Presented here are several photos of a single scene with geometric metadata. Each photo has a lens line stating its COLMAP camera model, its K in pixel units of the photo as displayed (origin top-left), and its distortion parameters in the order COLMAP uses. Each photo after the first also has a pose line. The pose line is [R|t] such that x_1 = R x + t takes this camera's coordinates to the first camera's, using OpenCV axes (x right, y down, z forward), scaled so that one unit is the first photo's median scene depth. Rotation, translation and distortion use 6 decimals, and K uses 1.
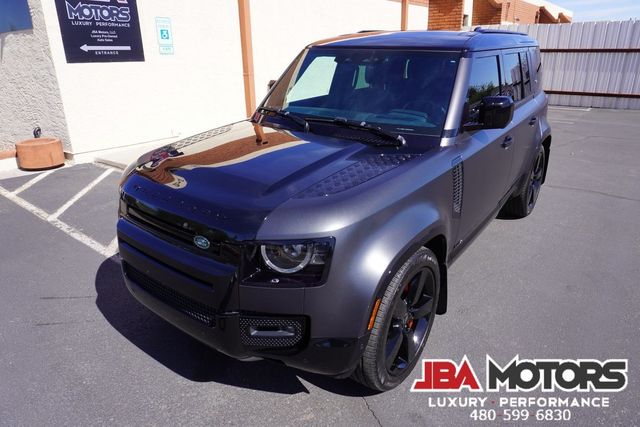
lens RADIAL K [[424.9, 0, 318.6], [0, 424.9, 211.9], [0, 0, 1]] dist [-0.043265, 0.024530]
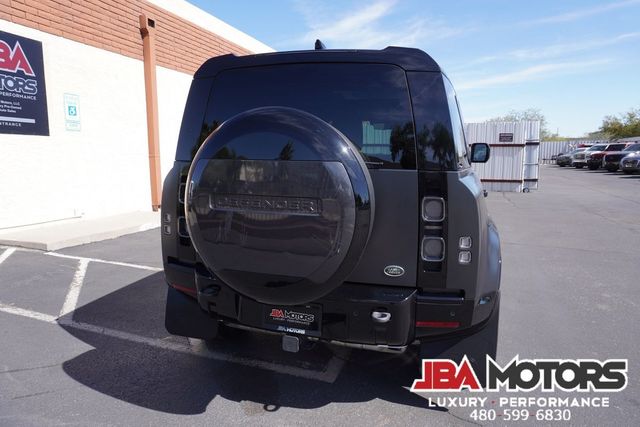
lens RADIAL K [[424.9, 0, 319.0], [0, 424.9, 213.6], [0, 0, 1]] dist [-0.043265, 0.024530]
pose [[0.948653, -0.028185, 0.315060, -0.161829], [0.098116, 0.973115, -0.208377, 0.067052], [-0.300716, 0.228590, 0.925914, 0.003045]]
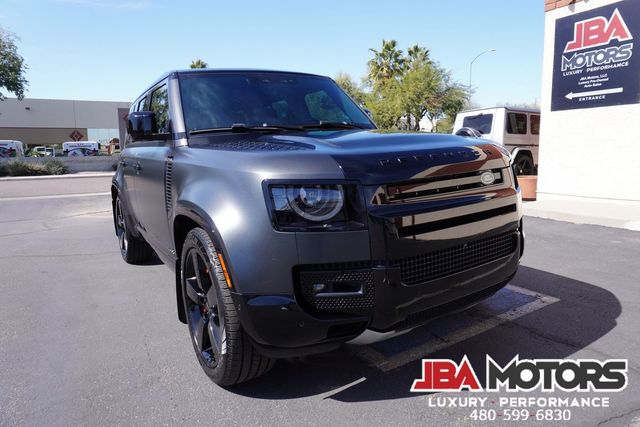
lens RADIAL K [[424.9, 0, 319.0], [0, 424.9, 211.9], [0, 0, 1]] dist [-0.043265, 0.024530]
pose [[-0.381399, 0.159874, -0.910480, 0.655337], [-0.287937, 0.915387, 0.281353, -0.240667], [0.878423, 0.369469, -0.303094, 0.869067]]
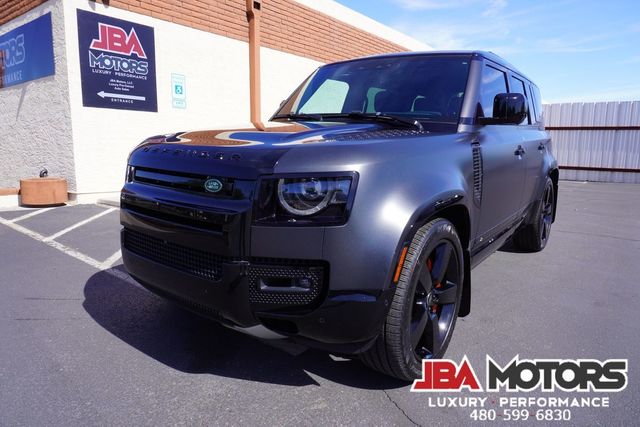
lens RADIAL K [[424.4, 0, 319.1], [0, 424.4, 212.4], [0, 0, 1]] dist [-0.035249, 0.012806]
pose [[0.999680, 0.025042, 0.003713, -0.013582], [-0.023787, 0.979348, -0.200777, 0.093242], [-0.008664, 0.200625, 0.979630, 0.029940]]
